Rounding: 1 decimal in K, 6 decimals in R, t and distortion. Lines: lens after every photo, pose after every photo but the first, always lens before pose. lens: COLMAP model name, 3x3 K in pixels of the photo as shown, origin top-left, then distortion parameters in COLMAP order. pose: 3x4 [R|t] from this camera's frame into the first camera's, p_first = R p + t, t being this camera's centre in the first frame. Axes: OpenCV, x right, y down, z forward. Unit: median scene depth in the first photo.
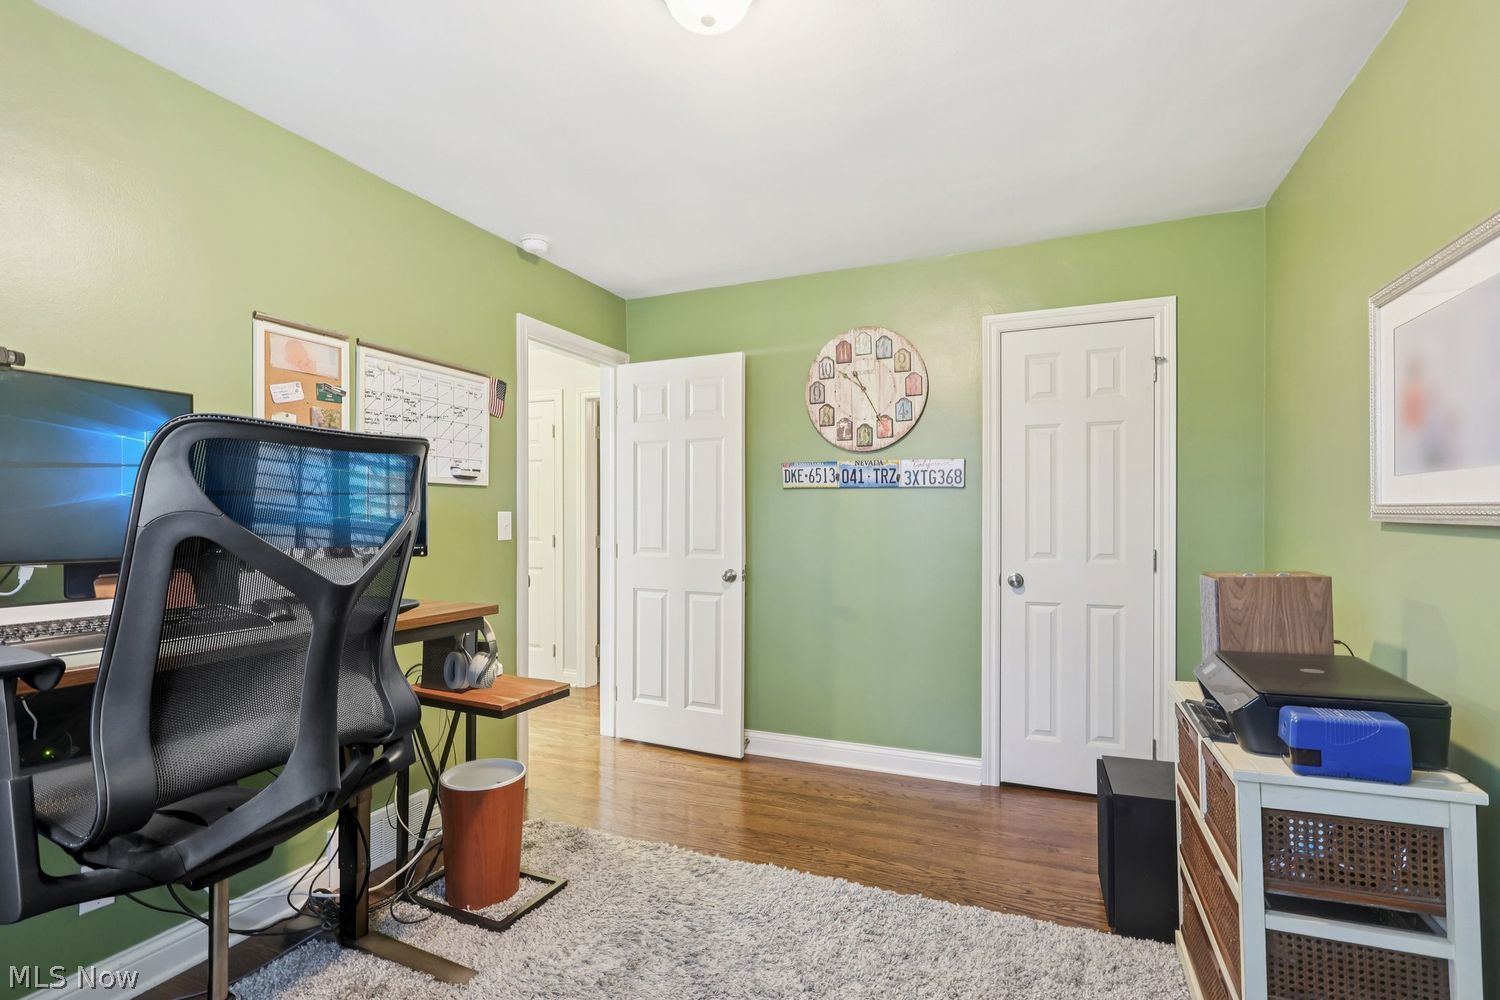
lens RADIAL K [[720.8, 0, 750.0], [0, 720.8, 500.0], [0, 0, 1]] dist [0.000340, 0.000022]
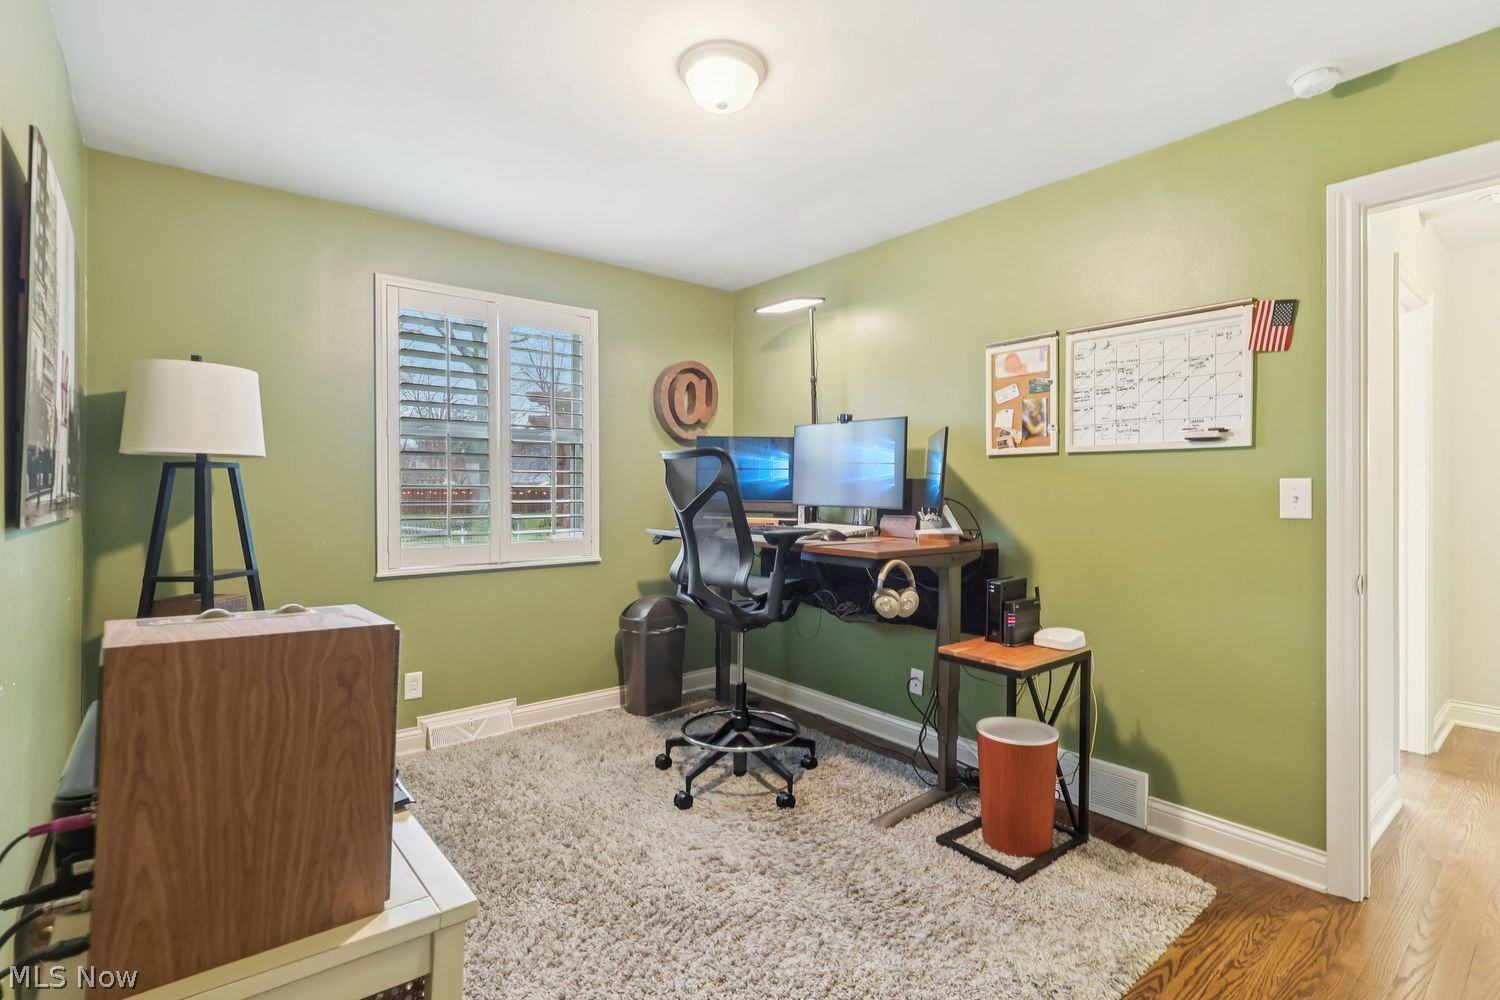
lens RADIAL K [[712.6, 0, 750.0], [0, 712.6, 500.0], [0, 0, 1]] dist [-0.000529, -0.000155]
pose [[-0.476981, 0.003556, -0.878906, 0.700645], [0.010302, 0.999946, -0.001544, 0.042143], [0.878853, -0.009791, -0.476992, 1.117215]]
